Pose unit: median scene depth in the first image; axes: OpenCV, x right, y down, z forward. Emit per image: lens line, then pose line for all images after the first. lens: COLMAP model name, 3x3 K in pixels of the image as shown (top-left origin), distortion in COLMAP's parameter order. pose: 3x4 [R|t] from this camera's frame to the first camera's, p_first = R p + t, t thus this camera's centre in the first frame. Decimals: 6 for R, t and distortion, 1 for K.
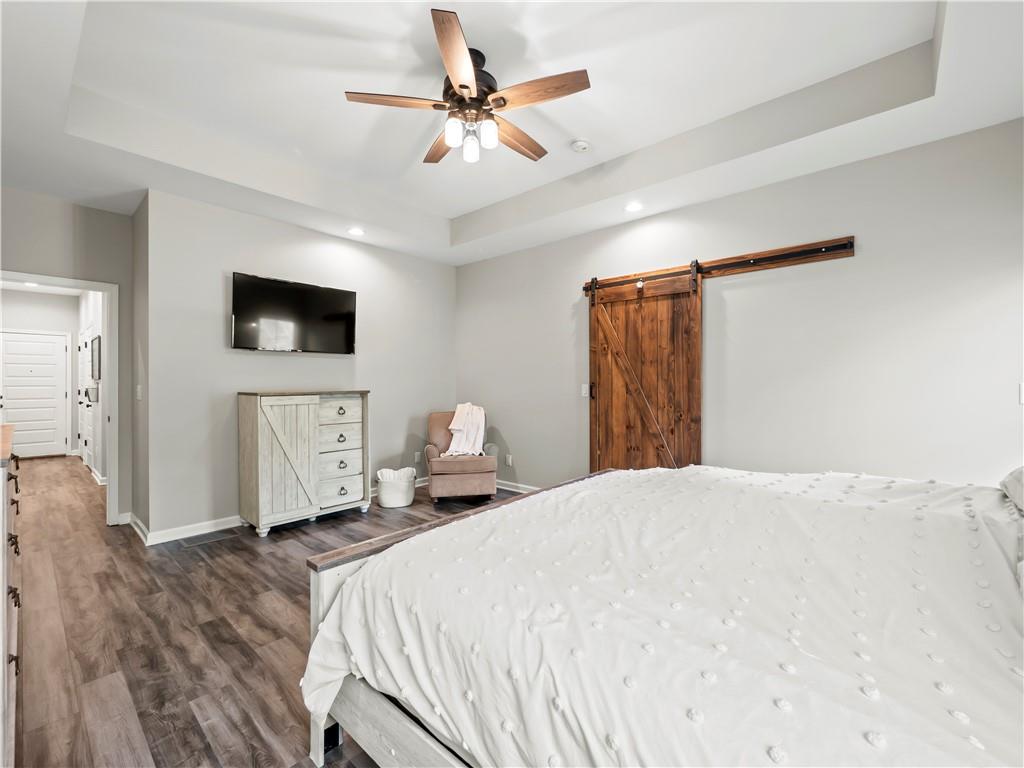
lens RADIAL K [[435.2, 0, 508.2], [0, 435.2, 383.0], [0, 0, 1]] dist [-0.006308, 0.000357]
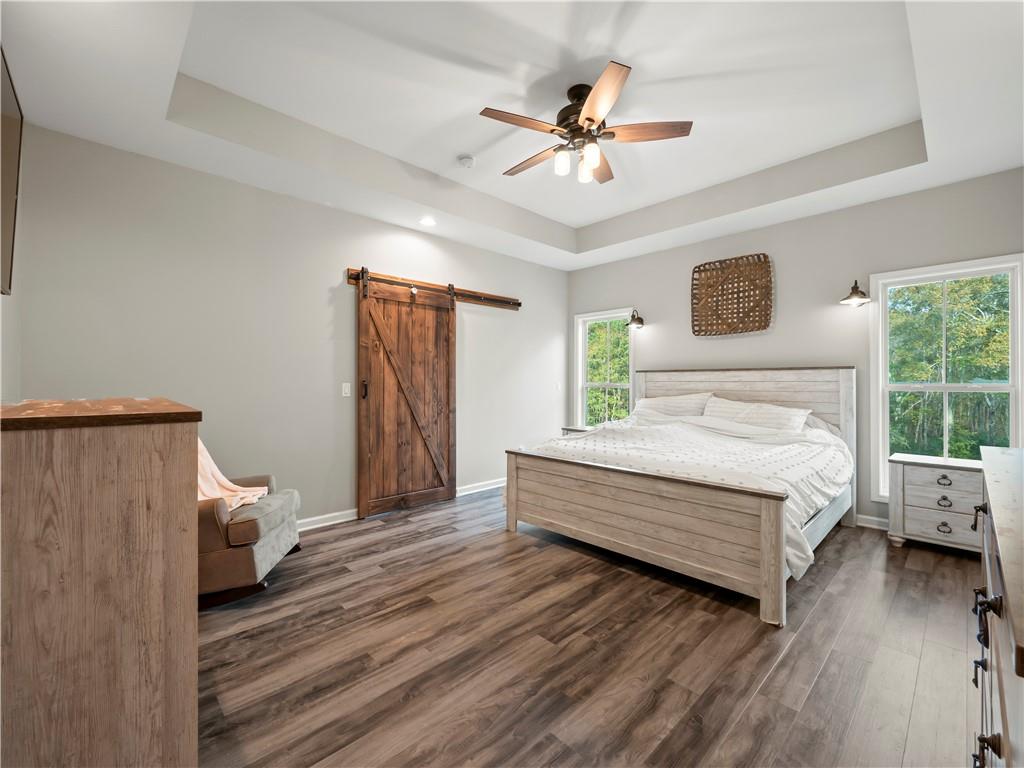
lens RADIAL K [[435.2, 0, 508.7], [0, 435.2, 381.0], [0, 0, 1]] dist [-0.006308, 0.000357]
pose [[0.087217, 0.004555, 0.996179, -0.762556], [0.002744, 0.999985, -0.004813, 0.004658], [-0.996186, 0.003153, 0.087203, 0.676931]]
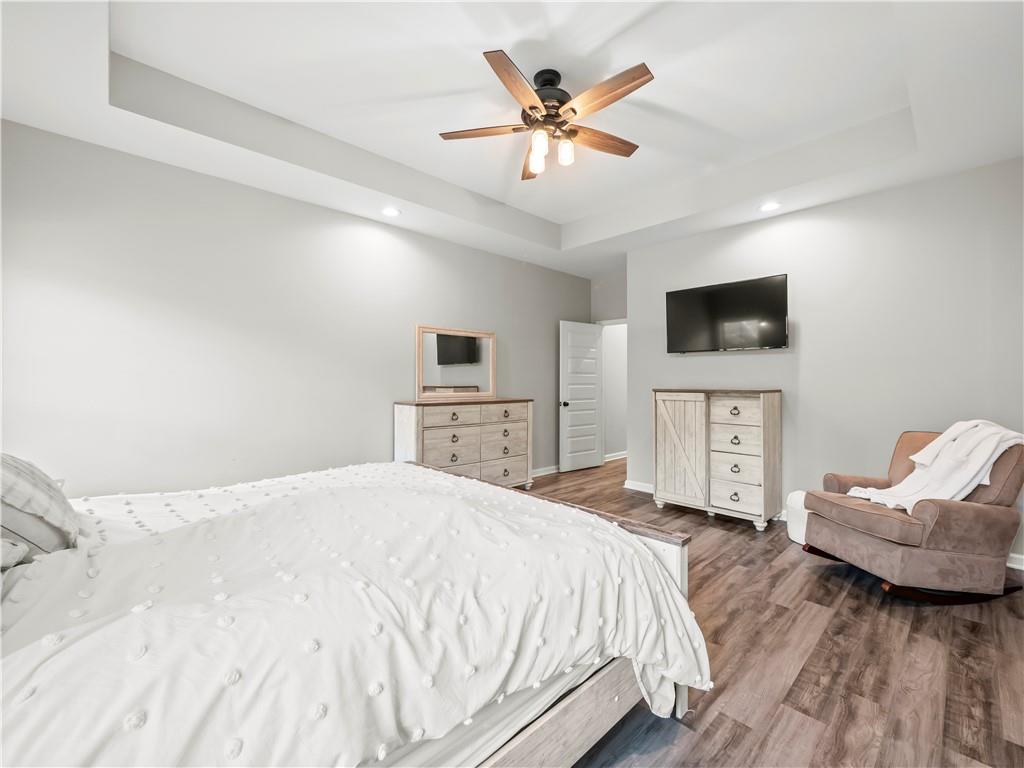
lens RADIAL K [[435.2, 0, 513.0], [0, 435.2, 382.1], [0, 0, 1]] dist [-0.006308, 0.000357]
pose [[-0.083602, 0.007671, -0.996470, 0.619271], [-0.001329, 0.999969, 0.007810, -0.005705], [0.996498, 0.001977, -0.083589, 0.628233]]
